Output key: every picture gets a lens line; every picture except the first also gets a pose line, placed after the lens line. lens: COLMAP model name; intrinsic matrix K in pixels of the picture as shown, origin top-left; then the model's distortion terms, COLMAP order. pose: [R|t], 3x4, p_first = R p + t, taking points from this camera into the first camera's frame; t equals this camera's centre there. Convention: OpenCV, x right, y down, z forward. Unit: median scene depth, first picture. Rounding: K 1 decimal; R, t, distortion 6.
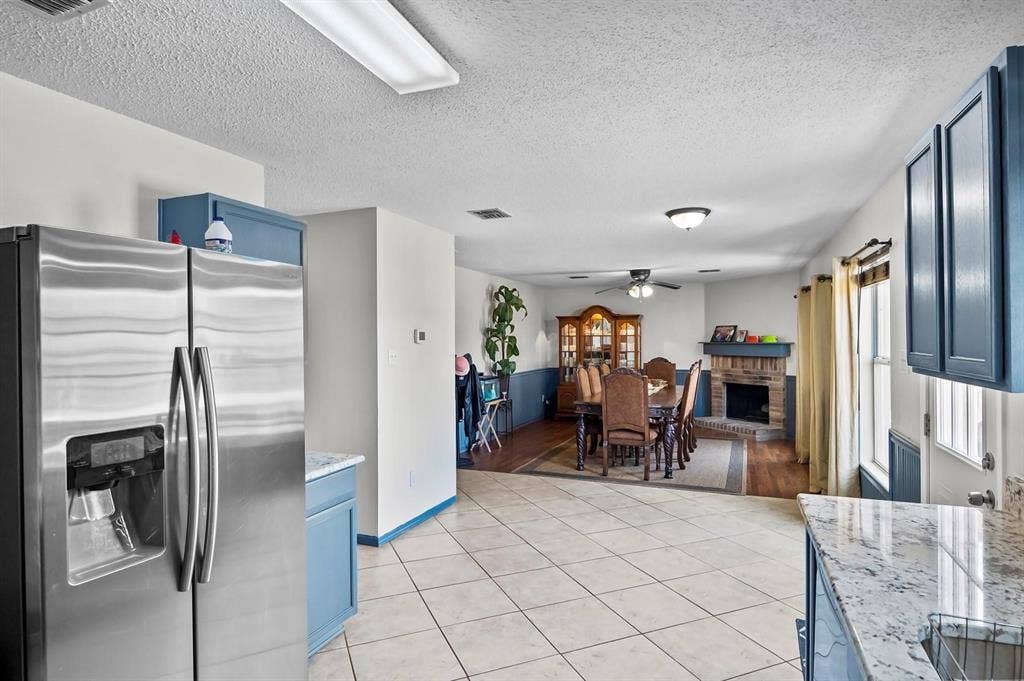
lens RADIAL K [[553.0, 0, 512.0], [0, 553.0, 340.5], [0, 0, 1]] dist [0.000078, -0.000226]
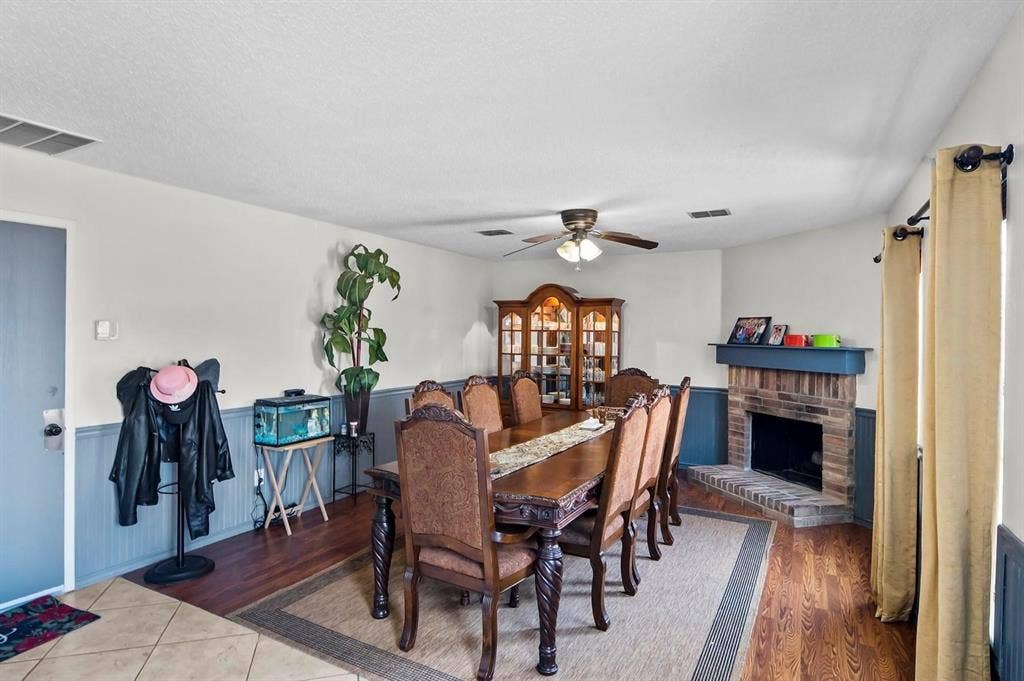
lens RADIAL K [[553.0, 0, 512.0], [0, 553.0, 340.5], [0, 0, 1]] dist [0.000078, -0.000226]
pose [[0.994455, 0.017325, -0.103729, 0.206425], [-0.016482, 0.999824, 0.008978, -0.002776], [0.103866, -0.007219, 0.994565, 0.407587]]
